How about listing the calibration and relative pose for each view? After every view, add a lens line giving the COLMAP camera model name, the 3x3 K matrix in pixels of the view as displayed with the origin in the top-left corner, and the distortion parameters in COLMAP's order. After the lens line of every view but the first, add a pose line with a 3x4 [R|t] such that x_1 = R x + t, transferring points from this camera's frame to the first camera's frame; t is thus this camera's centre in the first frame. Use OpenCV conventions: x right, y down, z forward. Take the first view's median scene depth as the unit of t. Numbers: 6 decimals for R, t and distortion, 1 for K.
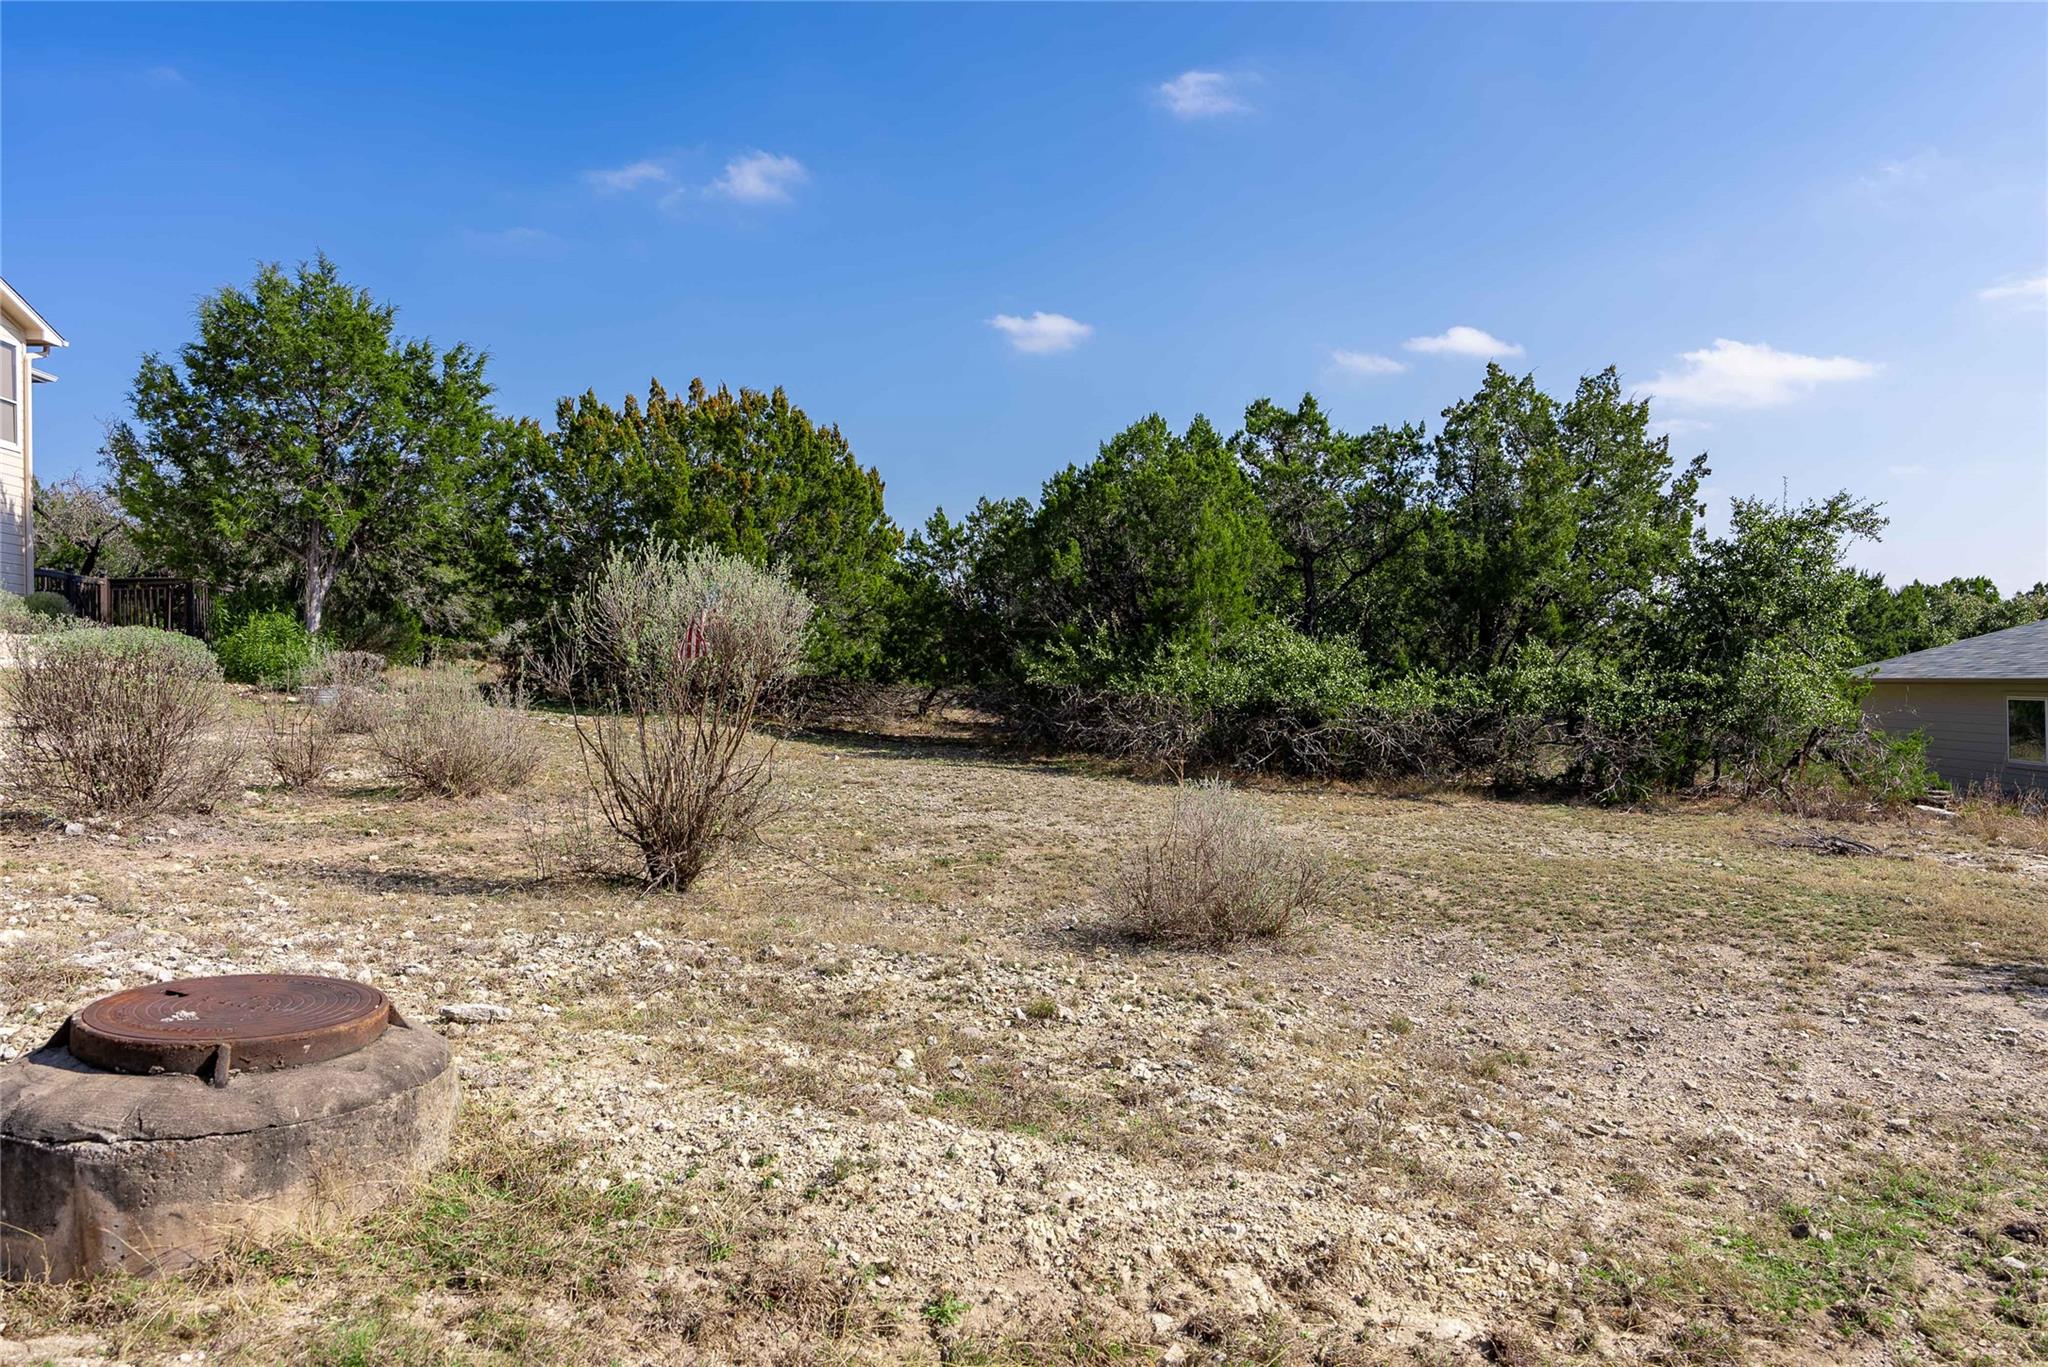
lens RADIAL K [[1359.6, 0, 1020.0], [0, 1359.6, 706.3], [0, 0, 1]] dist [-0.000125, 0.002534]
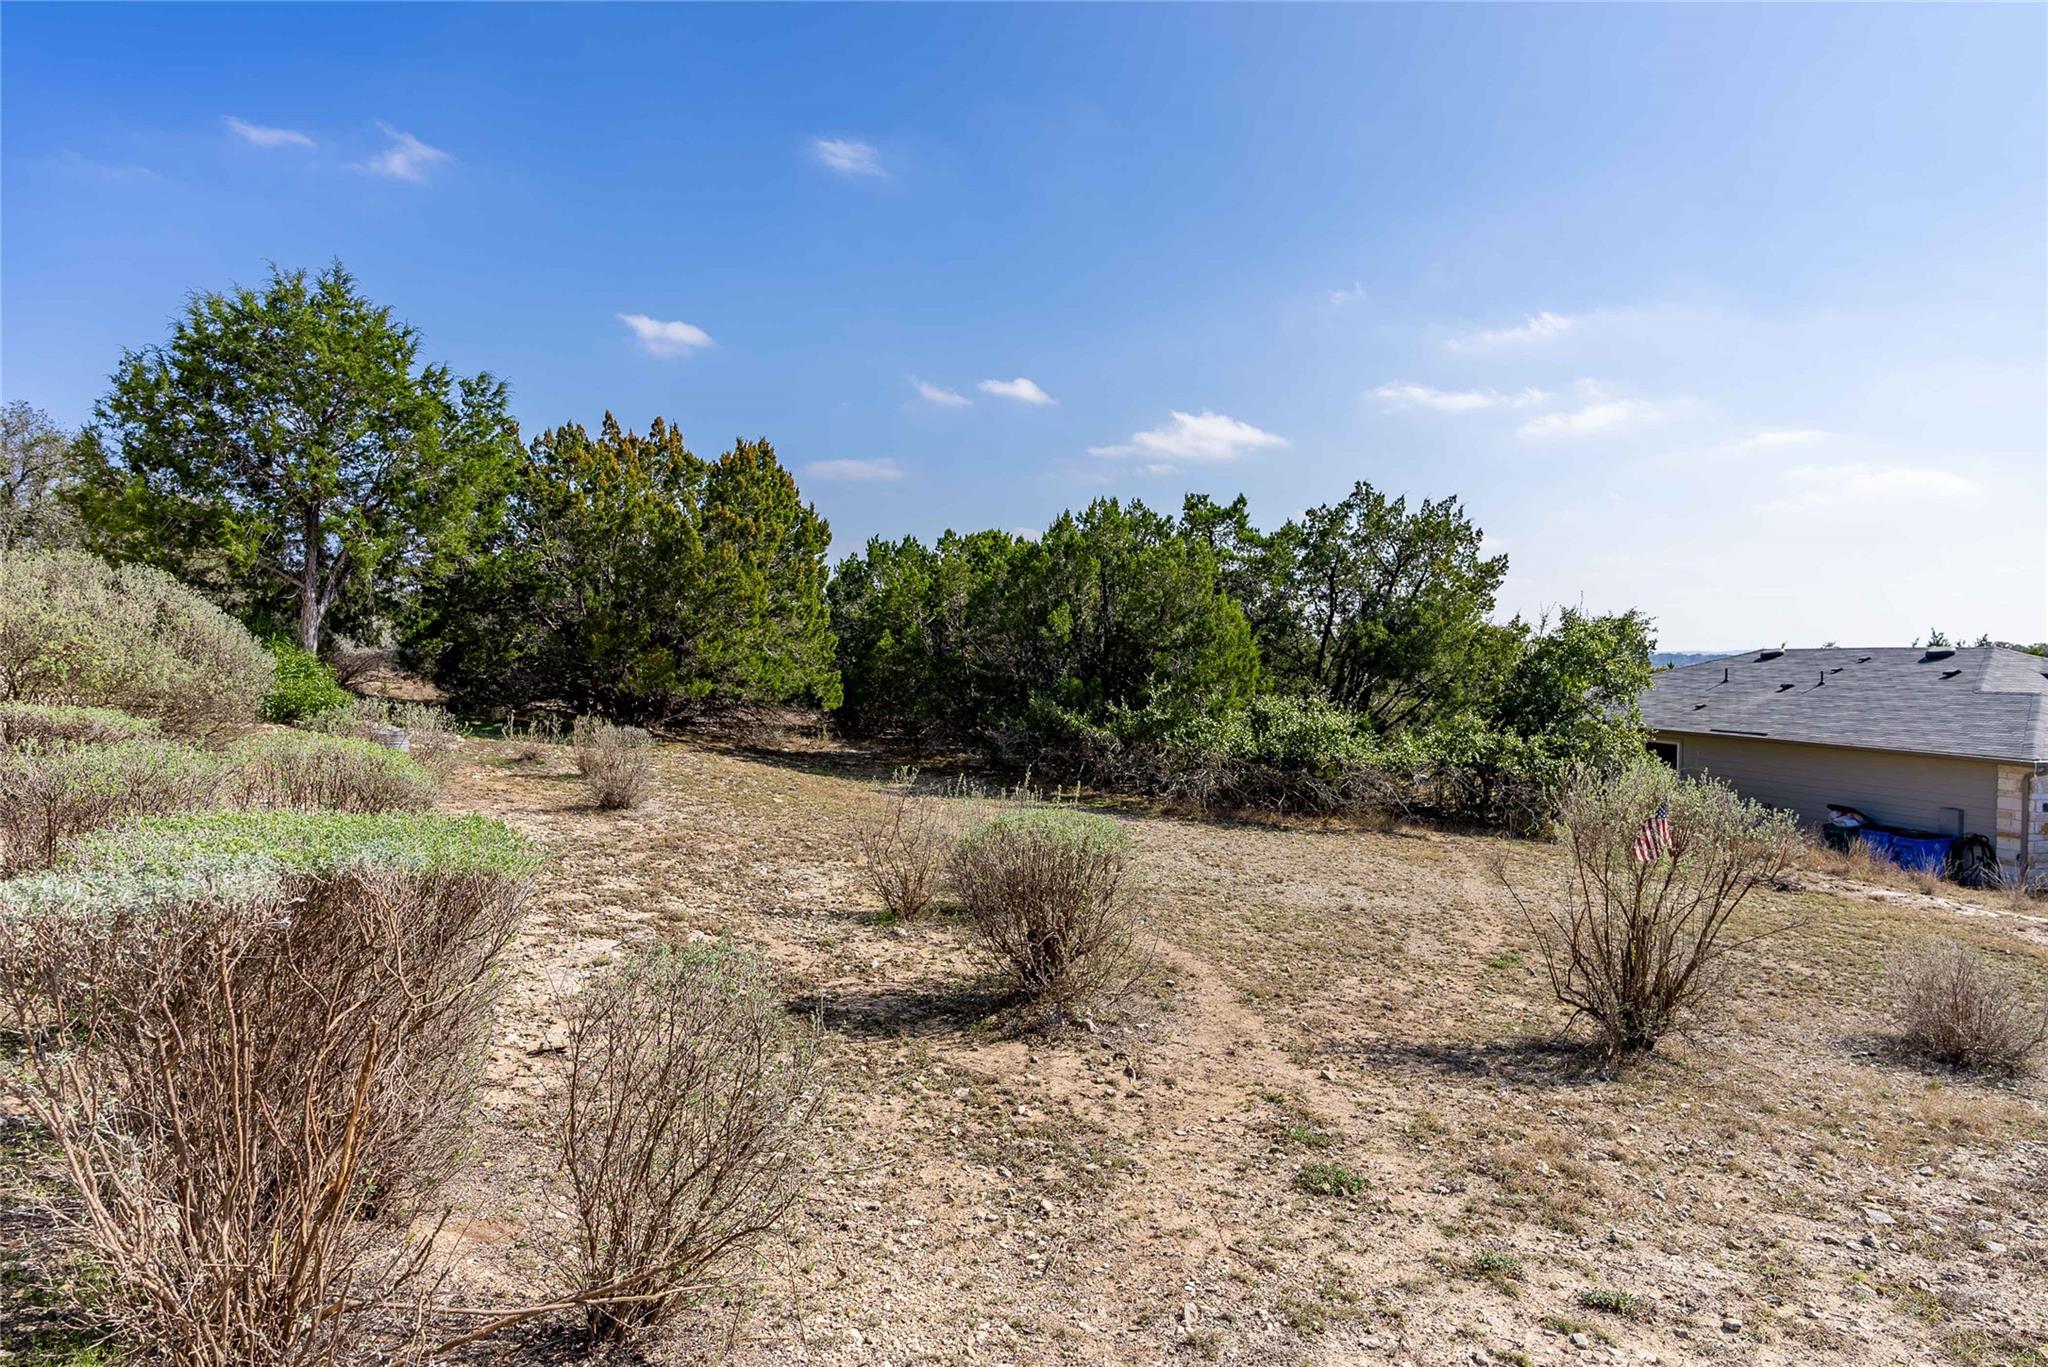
lens RADIAL K [[1175.1, 0, 1024.0], [0, 1175.1, 683.5], [0, 0, 1]] dist [0.019765, 0.000019]
pose [[0.936044, 0.023016, 0.351128, -0.357662], [-0.025713, 0.999665, 0.003020, -0.056748], [-0.350941, -0.011855, 0.936323, 0.060922]]
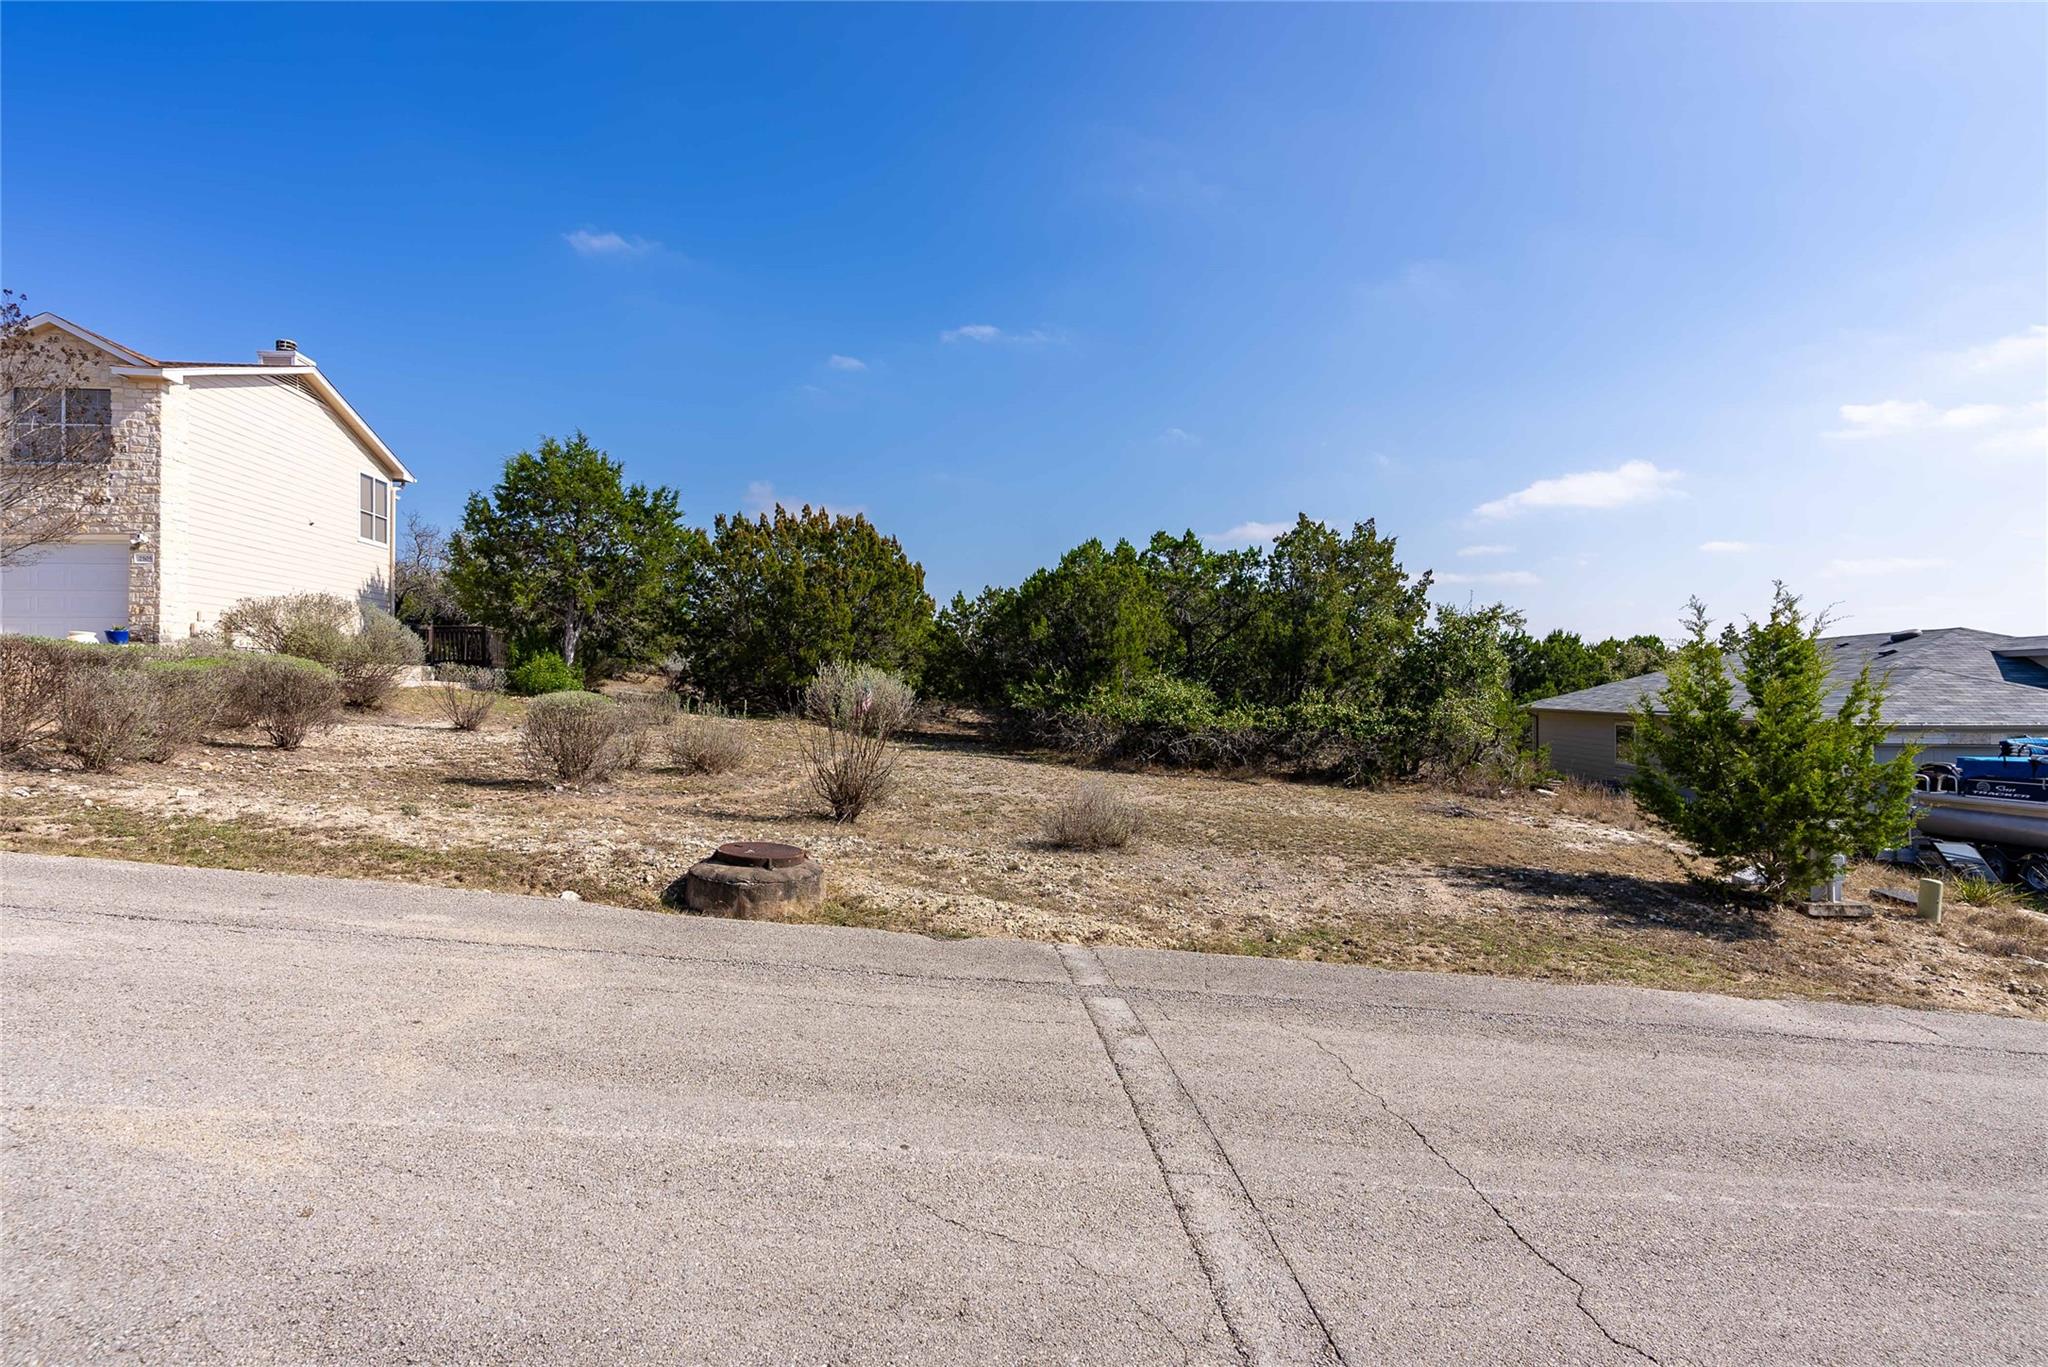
lens RADIAL K [[1004.6, 0, 1024.0], [0, 1004.6, 683.5], [0, 0, 1]] dist [0.000707, -0.000208]
pose [[0.999721, 0.018294, 0.014937, 0.000219], [-0.018012, 0.999660, -0.018830, -0.019824], [-0.015277, 0.018555, 0.999711, -0.199457]]
